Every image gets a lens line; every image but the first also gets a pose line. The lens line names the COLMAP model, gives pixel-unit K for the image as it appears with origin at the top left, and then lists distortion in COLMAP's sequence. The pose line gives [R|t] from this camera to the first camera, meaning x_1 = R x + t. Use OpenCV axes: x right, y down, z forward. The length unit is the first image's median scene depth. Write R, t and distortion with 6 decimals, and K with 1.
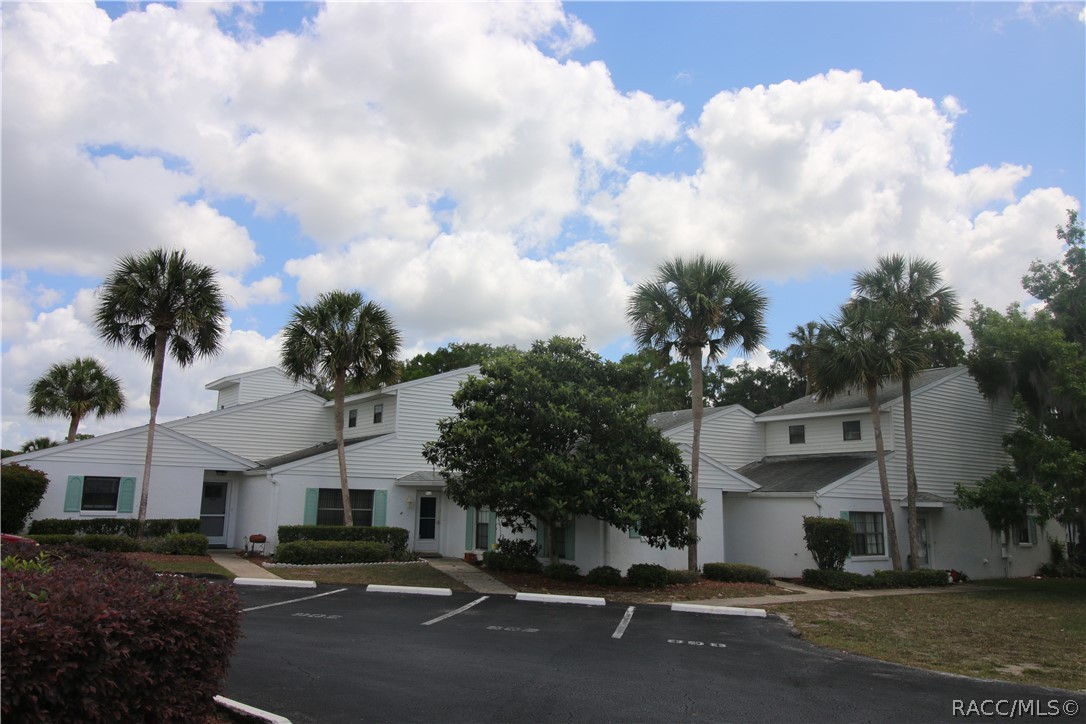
lens RADIAL K [[816.5, 0, 543.0], [0, 816.5, 354.0], [0, 0, 1]] dist [0.007761, -0.007574]
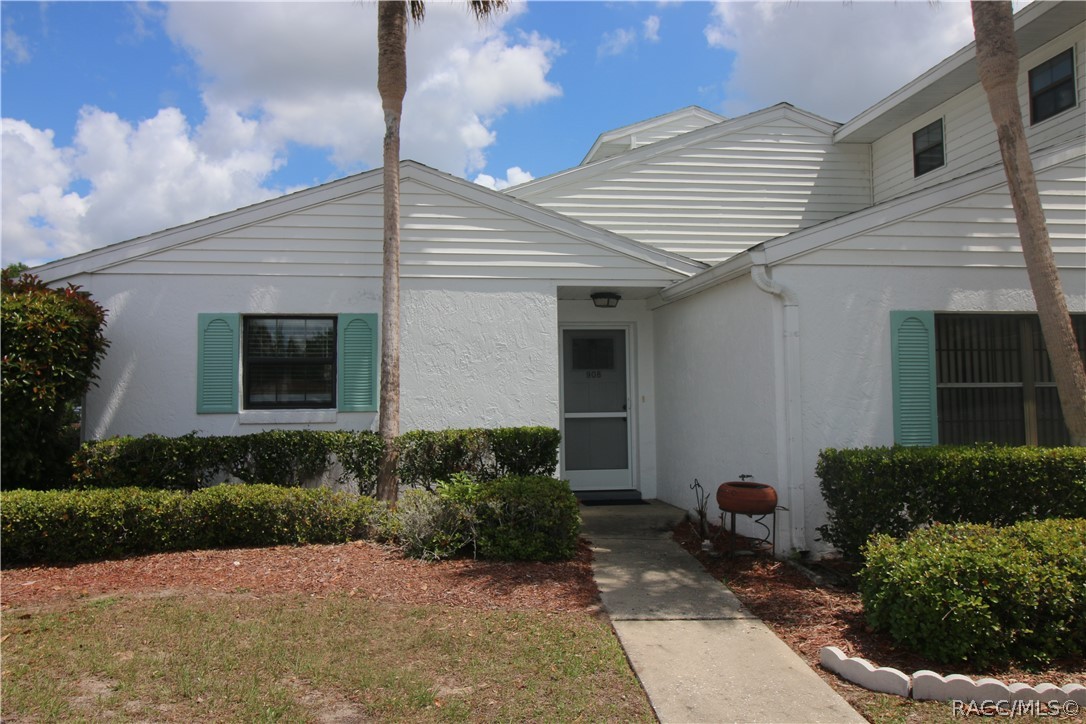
lens RADIAL K [[816.5, 0, 539.7], [0, 816.5, 359.7], [0, 0, 1]] dist [0.007761, -0.007574]
pose [[0.887549, -0.052164, -0.457752, -0.279086], [0.111768, 0.988268, 0.104090, 0.142900], [0.446951, -0.143547, 0.882966, 0.725656]]
